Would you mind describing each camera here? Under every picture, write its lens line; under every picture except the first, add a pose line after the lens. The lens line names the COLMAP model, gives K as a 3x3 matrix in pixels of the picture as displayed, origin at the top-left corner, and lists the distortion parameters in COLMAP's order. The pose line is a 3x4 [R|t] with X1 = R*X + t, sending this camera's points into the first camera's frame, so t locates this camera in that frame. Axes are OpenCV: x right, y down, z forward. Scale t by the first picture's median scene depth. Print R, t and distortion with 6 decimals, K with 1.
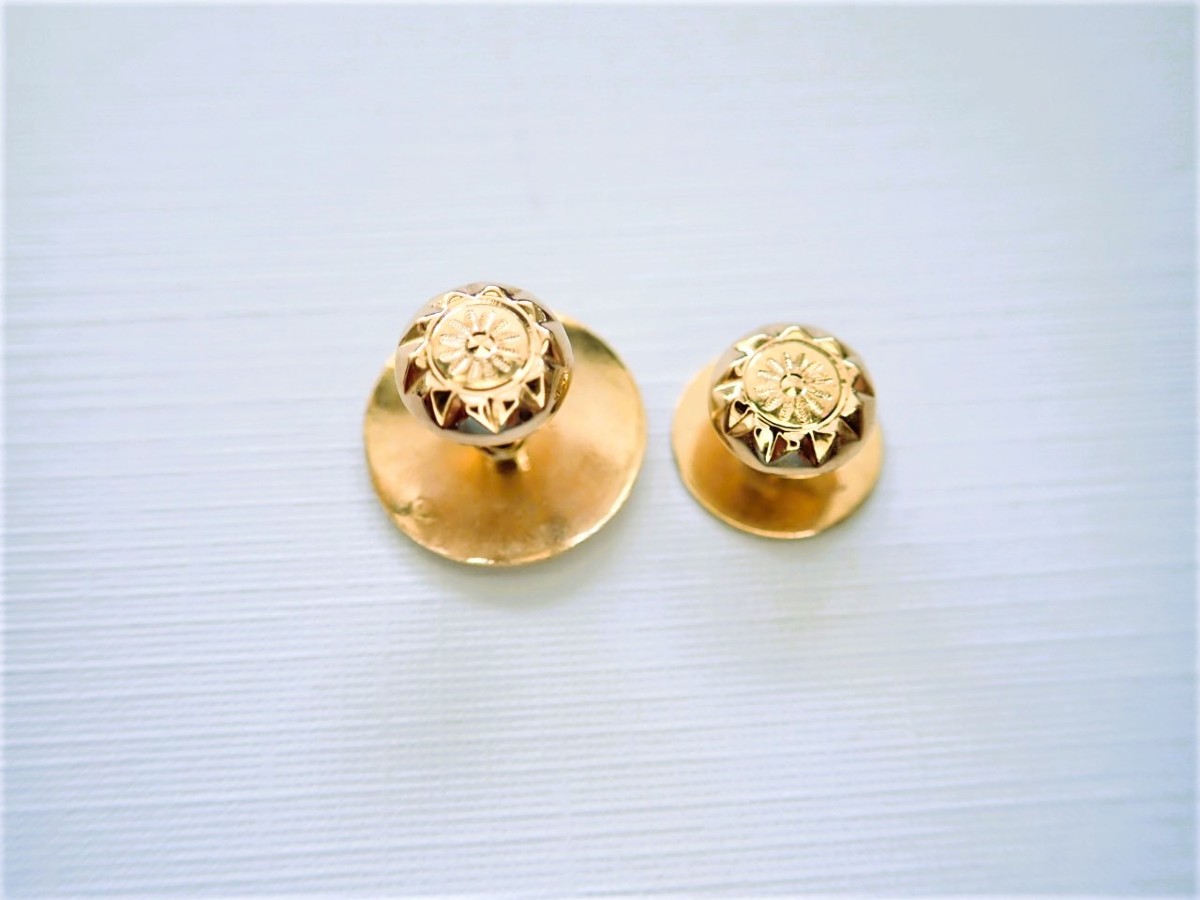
lens RADIAL K [[1023.0, 0, 619.4], [0, 1023.0, 483.3], [0, 0, 1]] dist [0.045480, 0.001779]
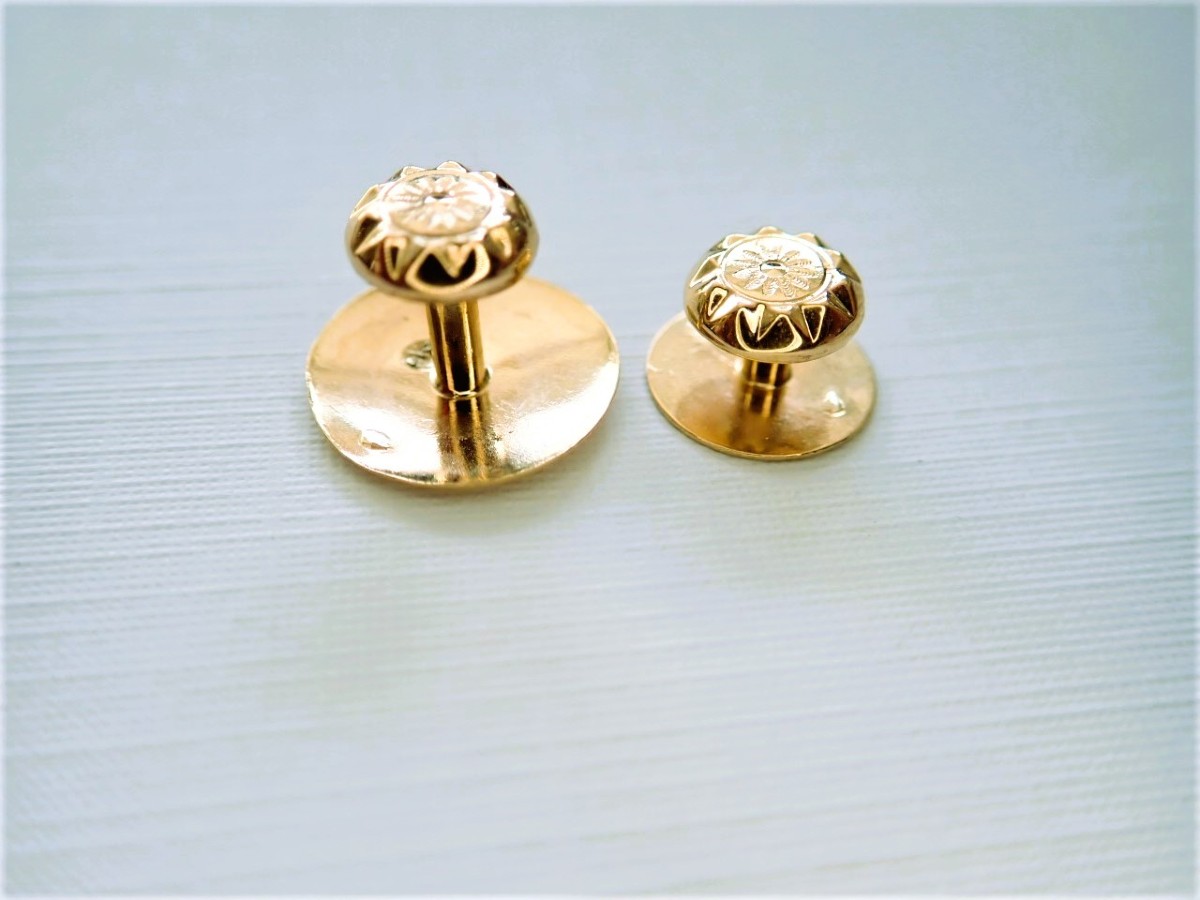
lens RADIAL K [[1023.0, 0, 611.6], [0, 1023.0, 450.7], [0, 0, 1]] dist [0.045480, 0.001779]
pose [[0.997407, -0.046182, 0.055195, -0.038837], [0.062380, 0.937244, -0.343048, 0.372861], [-0.035888, 0.345601, 0.937695, 0.181450]]
